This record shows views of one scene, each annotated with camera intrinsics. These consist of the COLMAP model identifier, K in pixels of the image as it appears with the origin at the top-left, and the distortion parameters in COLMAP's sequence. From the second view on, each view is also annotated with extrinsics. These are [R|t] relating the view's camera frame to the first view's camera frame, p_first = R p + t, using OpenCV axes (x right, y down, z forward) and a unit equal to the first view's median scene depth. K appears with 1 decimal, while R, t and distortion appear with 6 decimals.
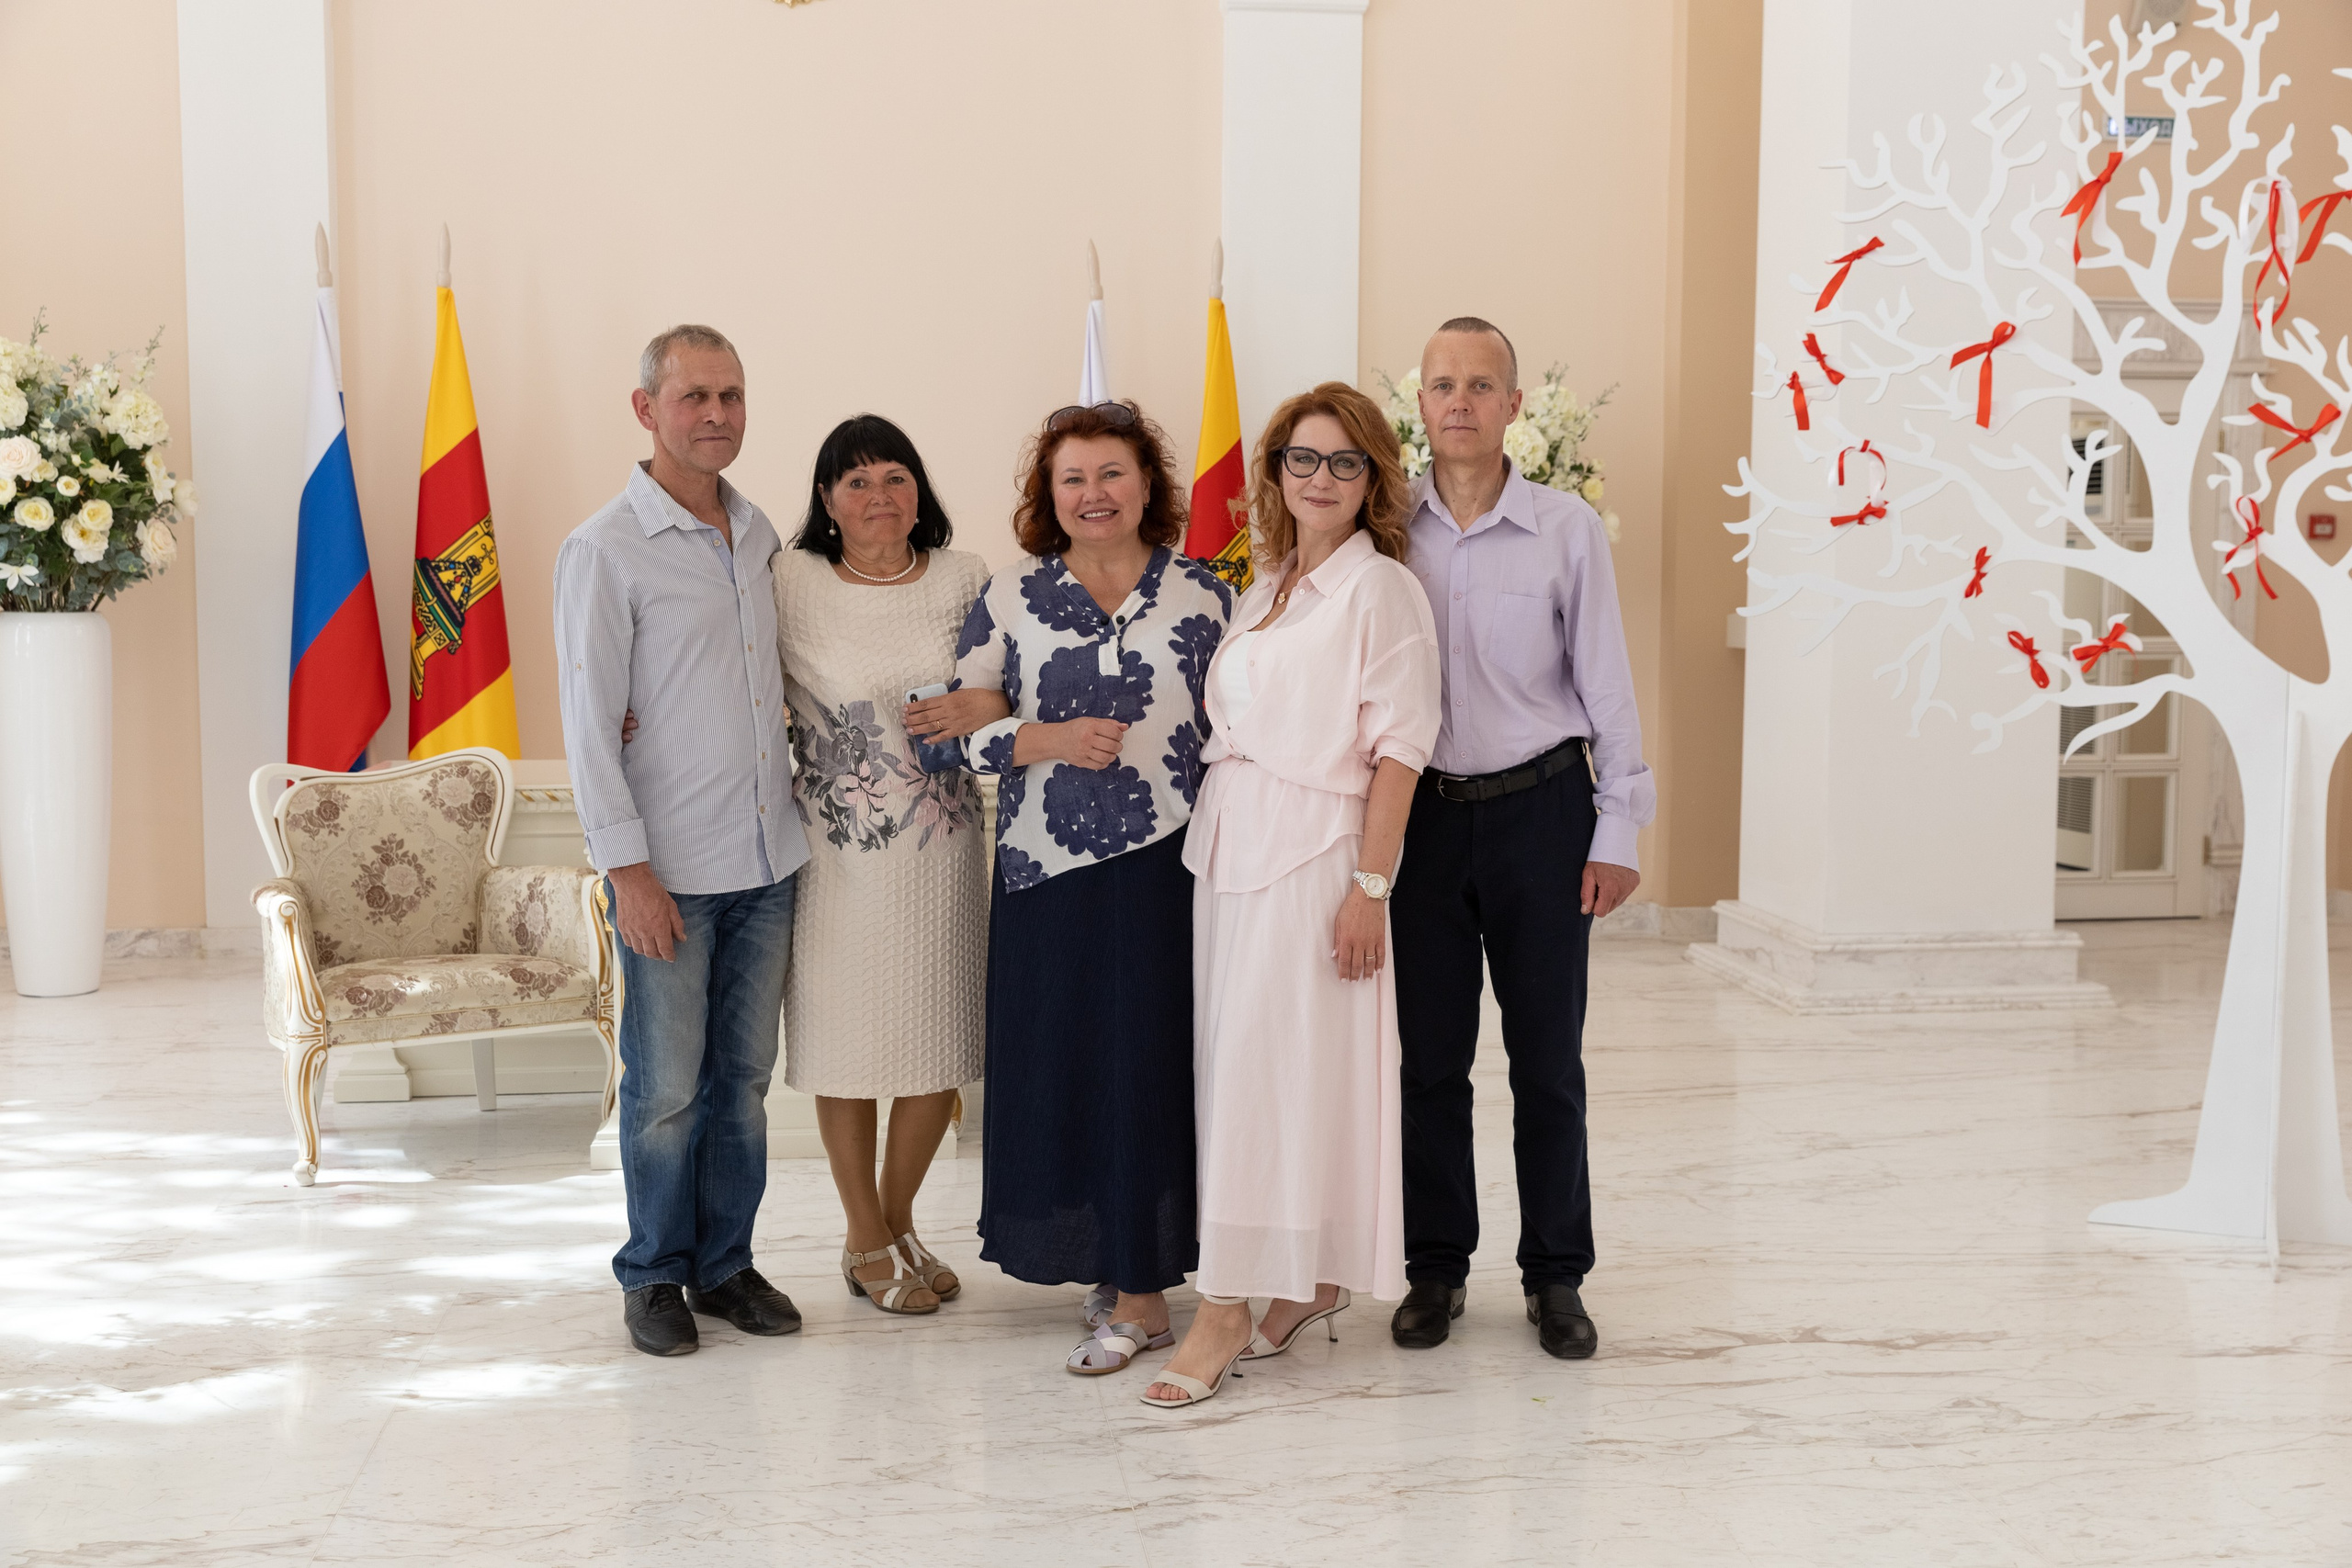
lens RADIAL K [[2487.2, 0, 1193.1], [0, 2487.2, 797.4], [0, 0, 1]] dist [-0.005033, 0.024445]
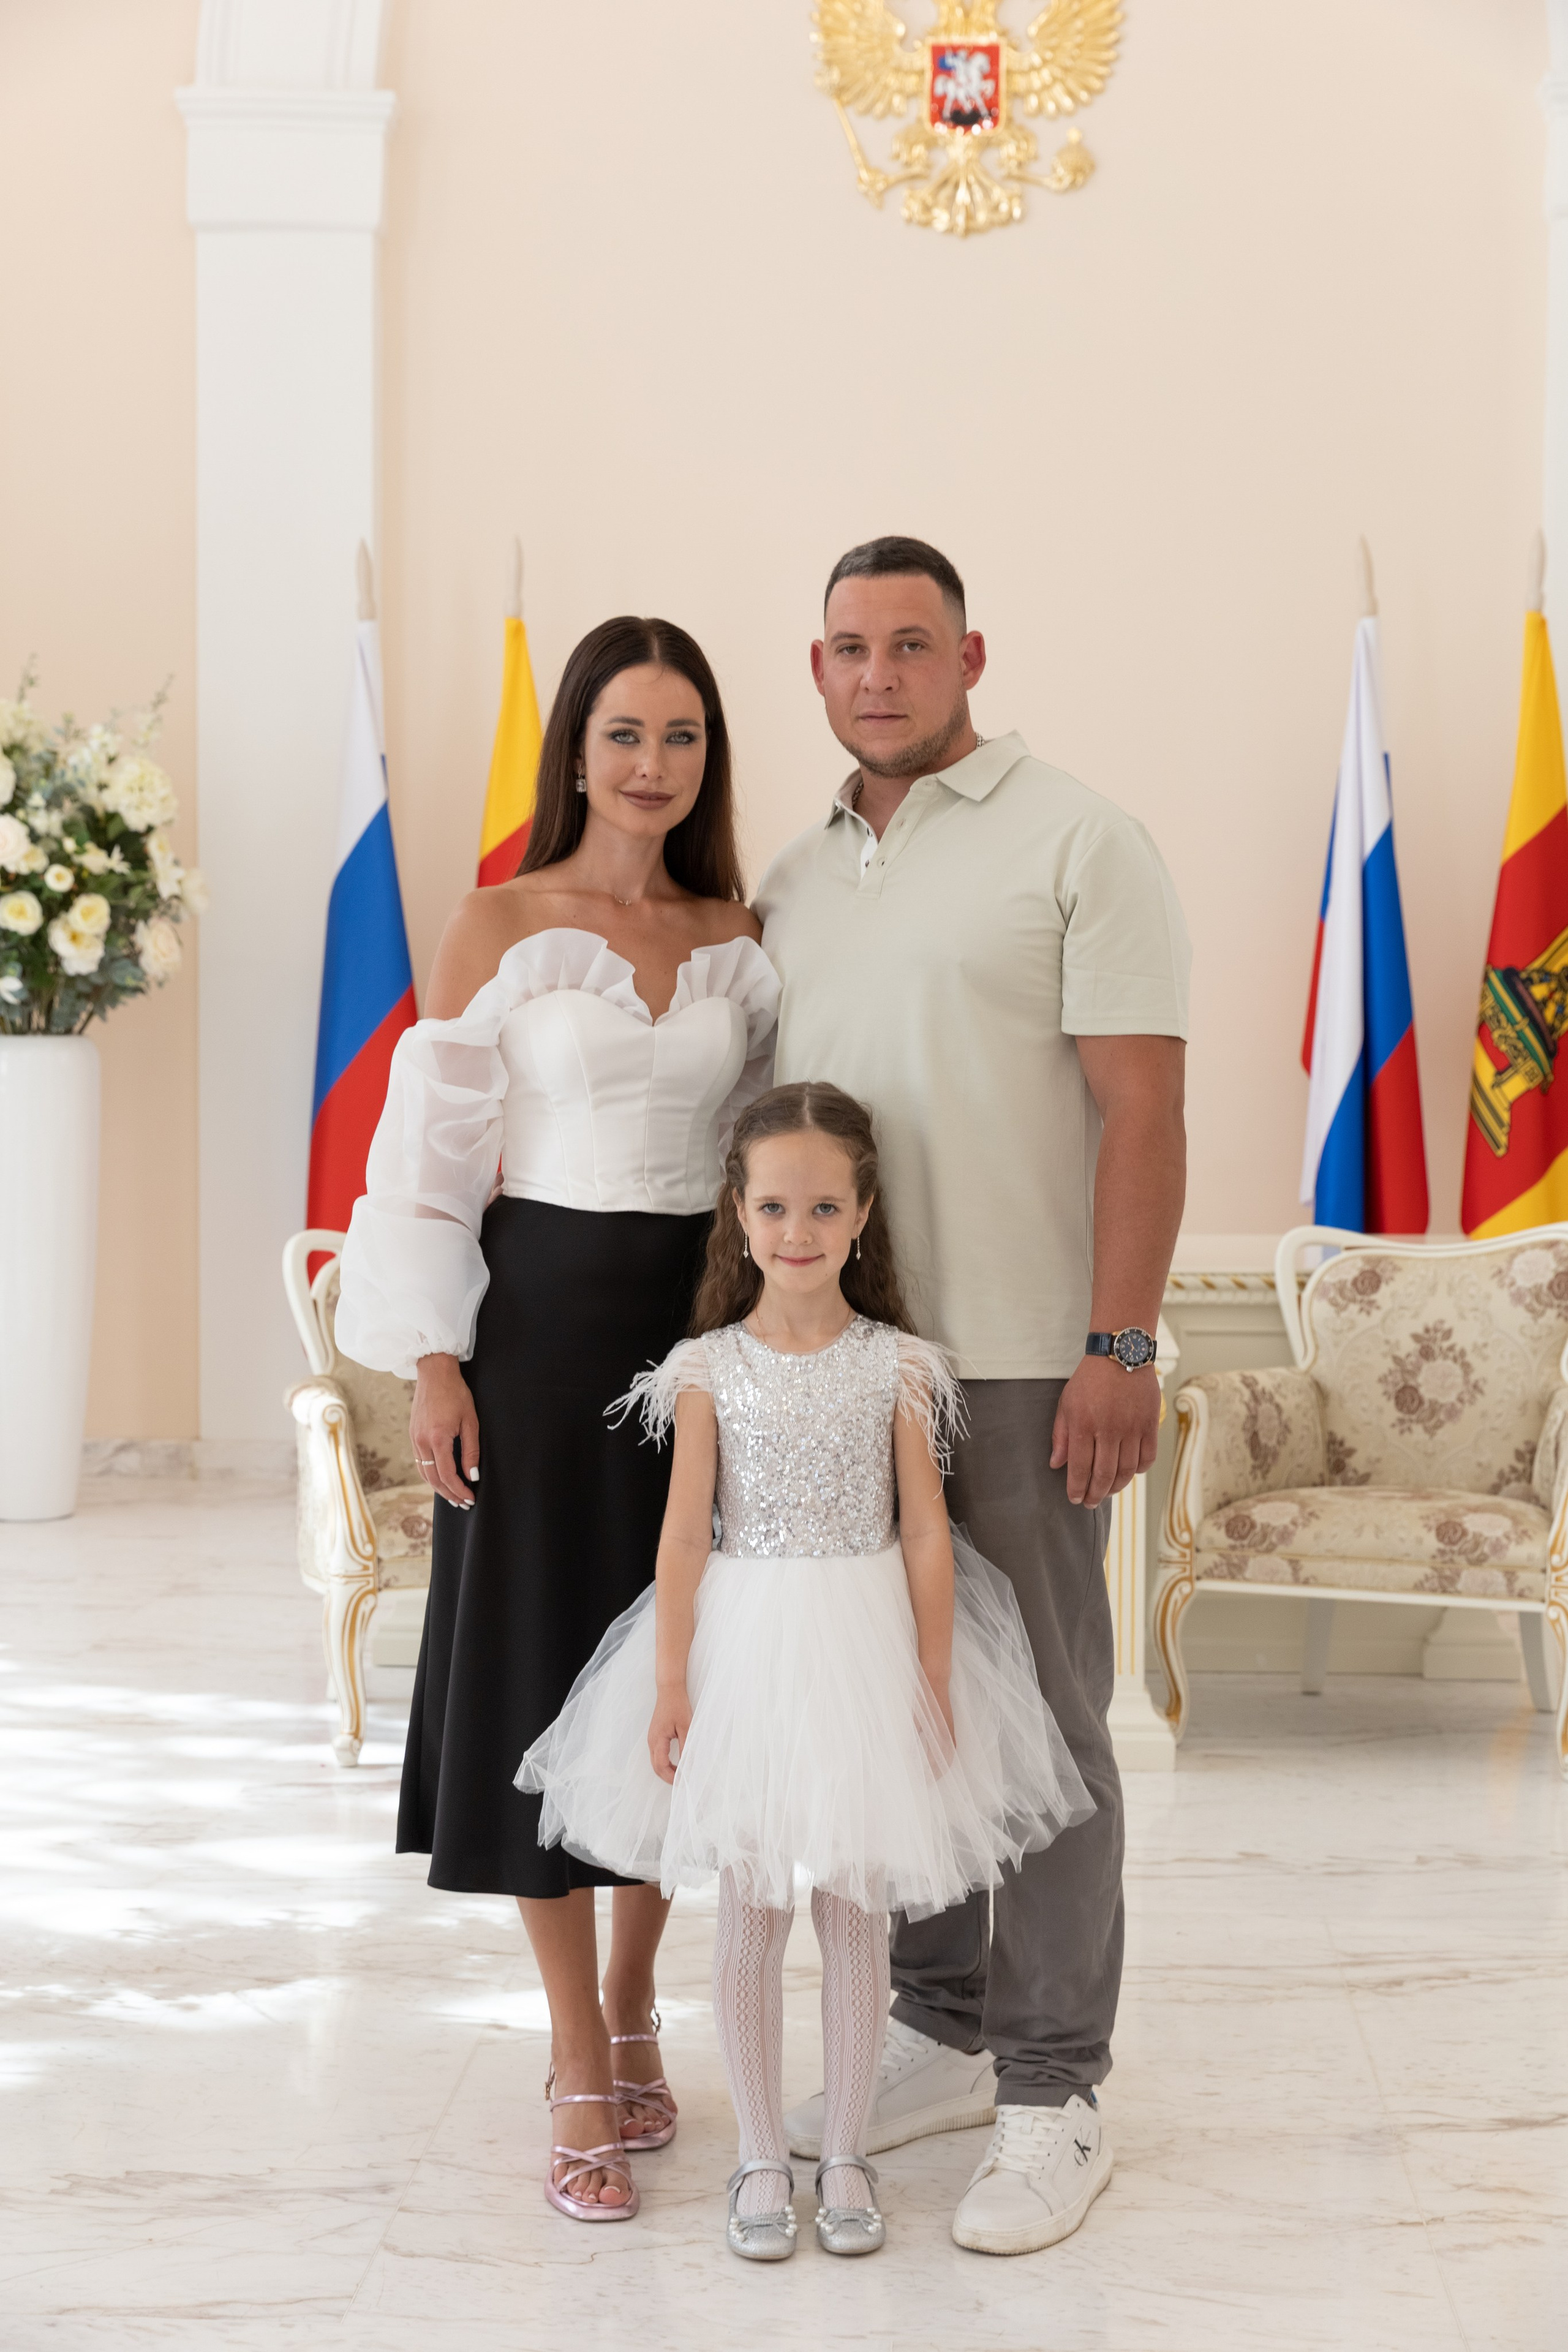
lens RADIAL K [[3505.2, 0, 773.8], [0, 3505.2, 1171.9], [0, 0, 1]] dist [-0.022450, 0.129588]
pose [[0.980210, 0.011956, -0.197600, -0.005564], [-0.018888, 0.999269, -0.033236, 0.001766], [0.197058, 0.036310, 0.979719, -0.049795]]
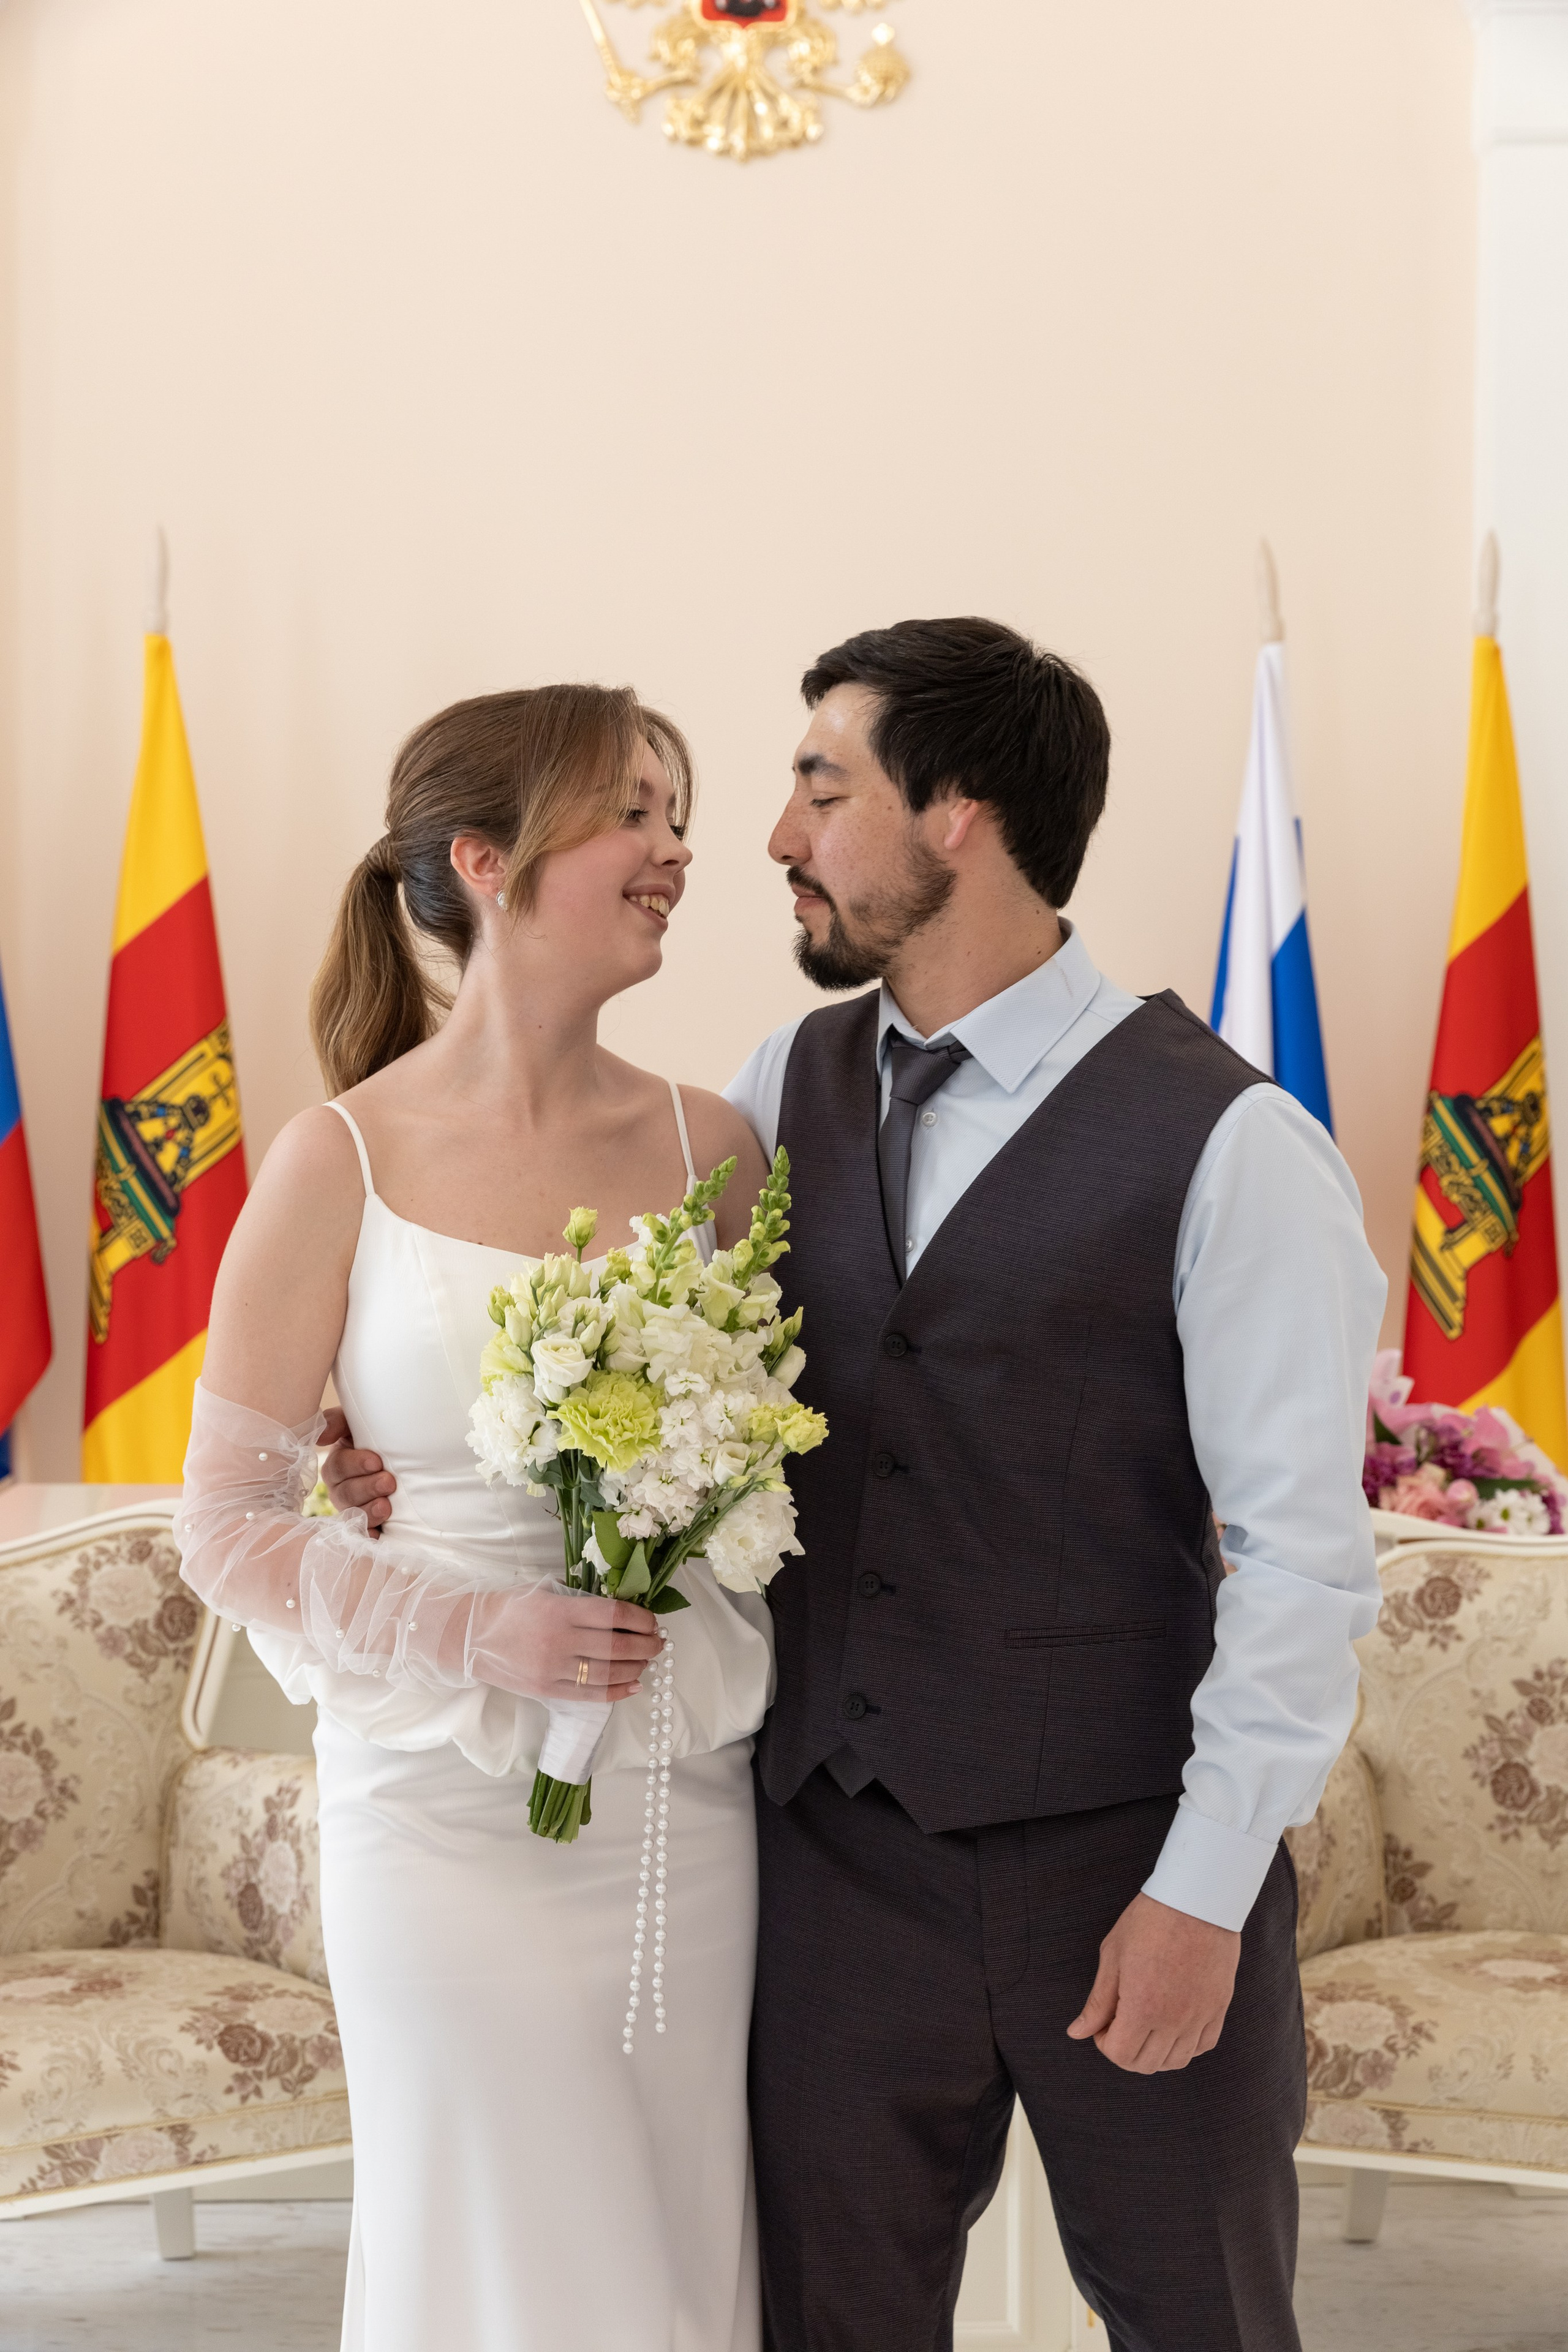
lens RADIAL K [[3073.6, 0, 792.7], [0, 3073.6, 1176.0], [0, 0, 1]] dist [-0.001539, 0.031533]
pose [[0.994551, 0.001057, -0.104242, -0.087233], [-0.007291, 0.998205, -0.059442, -0.041330], [0.103992, 0.059878, 0.992774, 0.345428]]
